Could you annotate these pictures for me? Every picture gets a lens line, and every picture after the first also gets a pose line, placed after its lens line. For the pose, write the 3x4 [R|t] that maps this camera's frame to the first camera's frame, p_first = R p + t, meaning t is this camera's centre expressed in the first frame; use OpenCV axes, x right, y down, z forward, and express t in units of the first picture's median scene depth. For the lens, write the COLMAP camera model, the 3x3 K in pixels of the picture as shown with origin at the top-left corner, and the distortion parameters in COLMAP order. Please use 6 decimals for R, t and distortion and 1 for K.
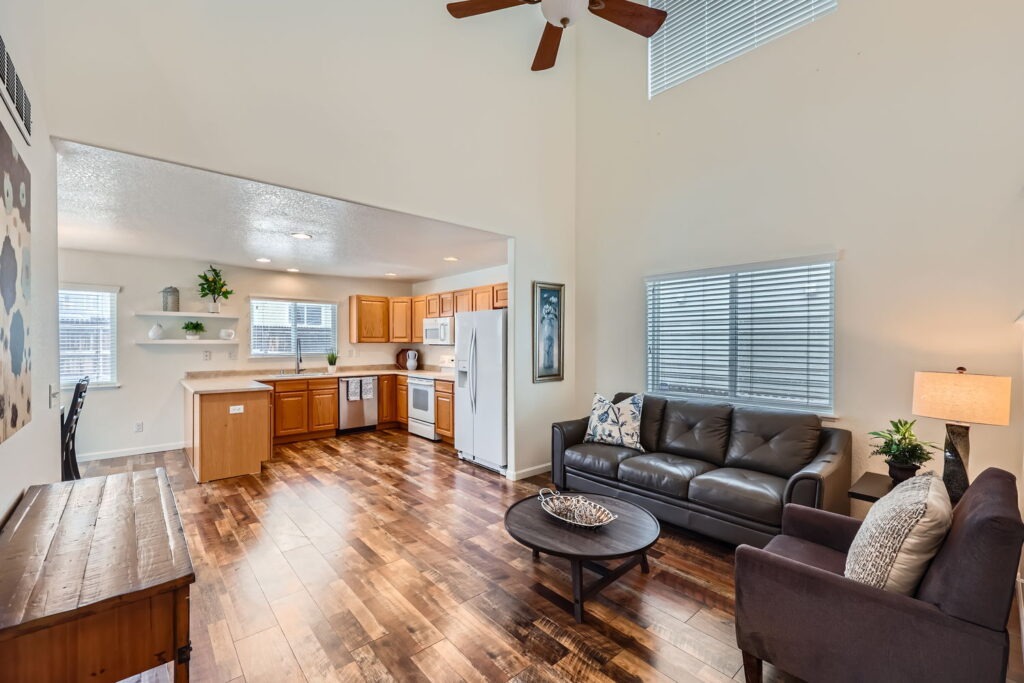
lens RADIAL K [[445.3, 0, 513.1], [0, 445.3, 343.6], [0, 0, 1]] dist [0.010977, 0.000205]
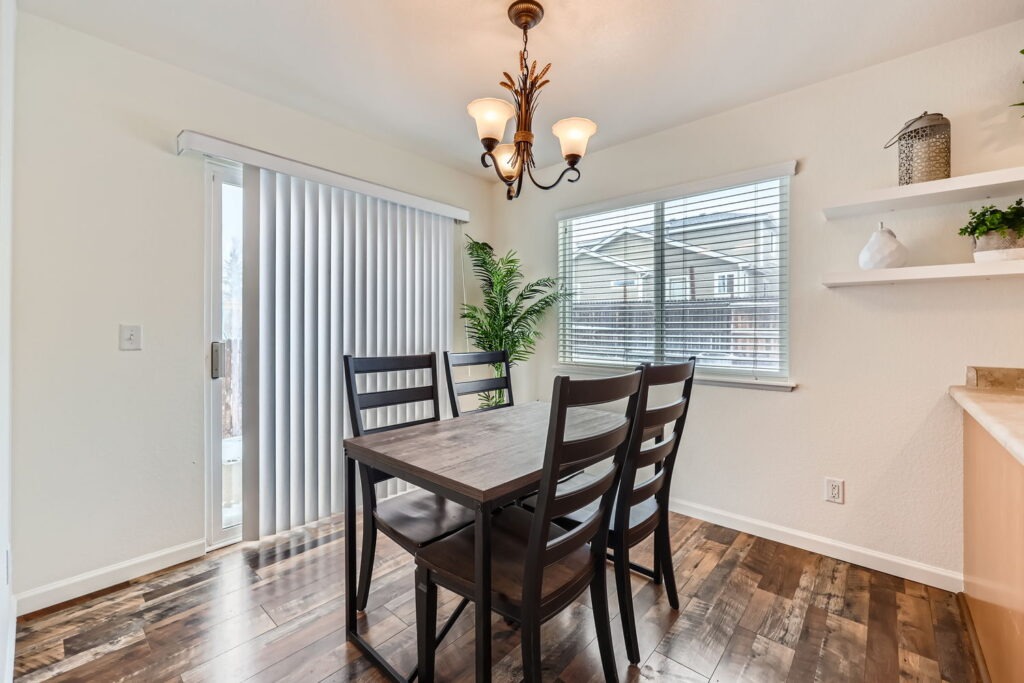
lens RADIAL K [[418.4, 0, 515.9], [0, 418.4, 330.5], [0, 0, 1]] dist [-0.001438, 0.000502]
pose [[0.150289, -0.001453, -0.988641, -0.442753], [-0.010471, 0.999940, -0.003061, 0.038336], [0.988587, 0.010812, 0.150265, 0.578058]]
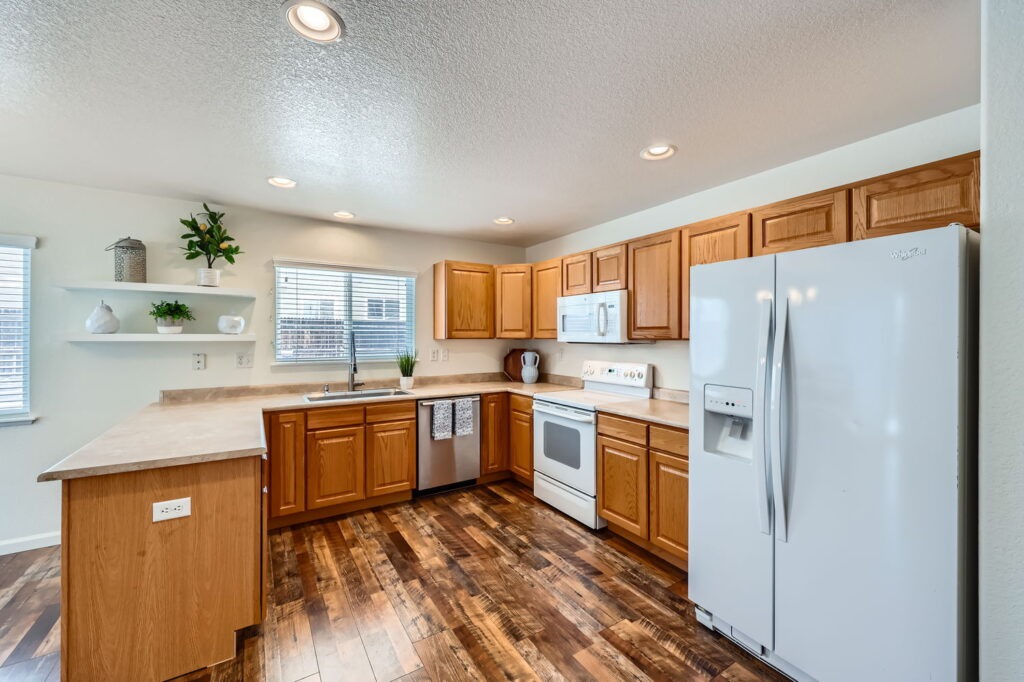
lens RADIAL K [[418.4, 0, 514.4], [0, 418.4, 334.5], [0, 0, 1]] dist [-0.001438, 0.000502]
pose [[0.989812, -0.001049, -0.142380, -0.197301], [-0.000257, 0.999958, -0.009158, -0.003082], [0.142384, 0.009101, 0.989770, 0.501669]]
